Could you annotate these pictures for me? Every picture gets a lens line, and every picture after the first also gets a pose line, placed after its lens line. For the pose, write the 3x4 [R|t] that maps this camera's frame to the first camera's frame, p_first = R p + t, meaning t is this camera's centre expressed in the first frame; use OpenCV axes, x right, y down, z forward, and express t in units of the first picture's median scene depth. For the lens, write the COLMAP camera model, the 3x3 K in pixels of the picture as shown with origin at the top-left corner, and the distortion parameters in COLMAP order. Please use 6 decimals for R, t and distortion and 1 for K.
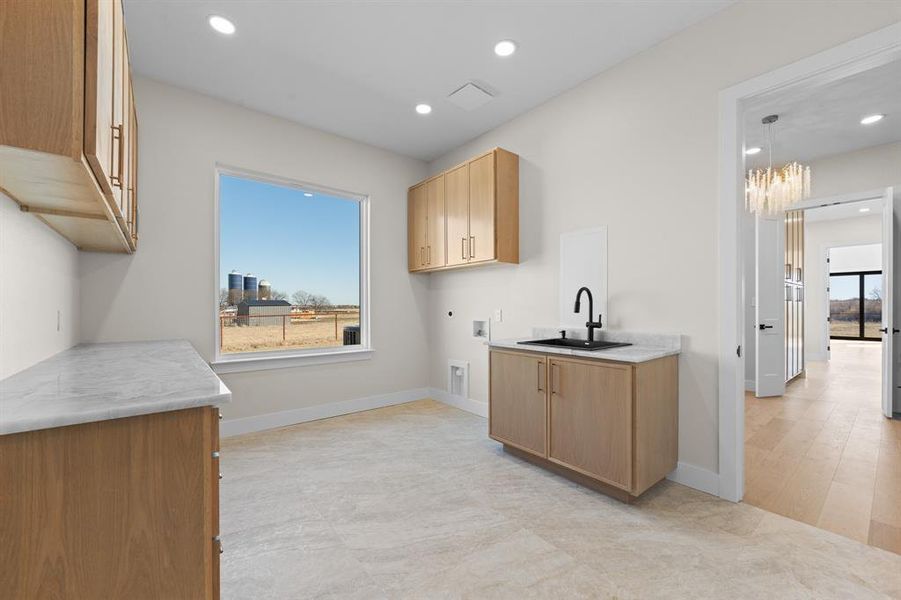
lens RADIAL K [[359.3, 0, 456.7], [0, 359.3, 303.5], [0, 0, 1]] dist [-0.003152, -0.000369]
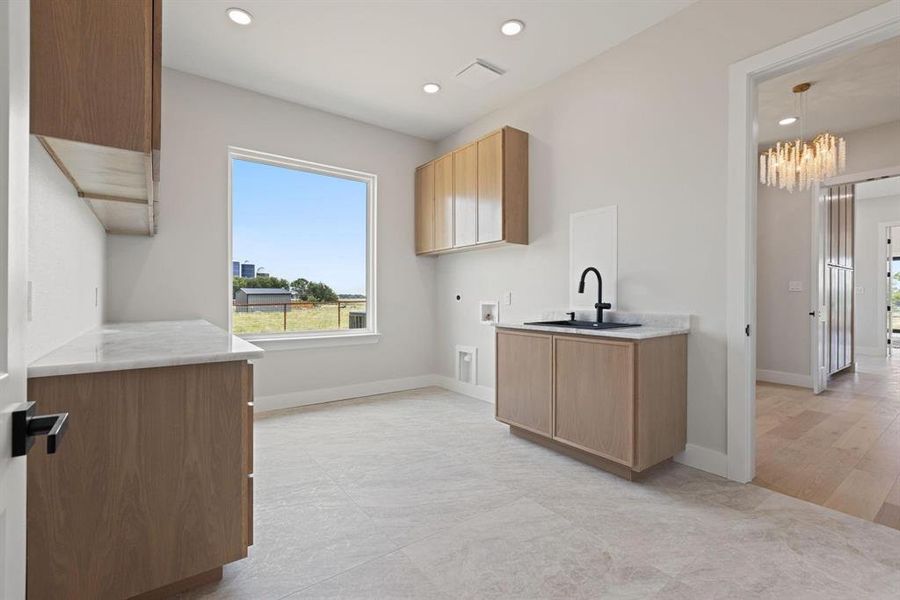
lens RADIAL K [[404.5, 0, 445.0], [0, 404.5, 299.0], [0, 0, 1]] dist [-0.005916, 0.000628]
pose [[0.998162, 0.002886, -0.060541, 0.021386], [-0.002283, 0.999947, 0.010031, 0.035205], [0.060567, -0.009875, 0.998115, -0.145245]]
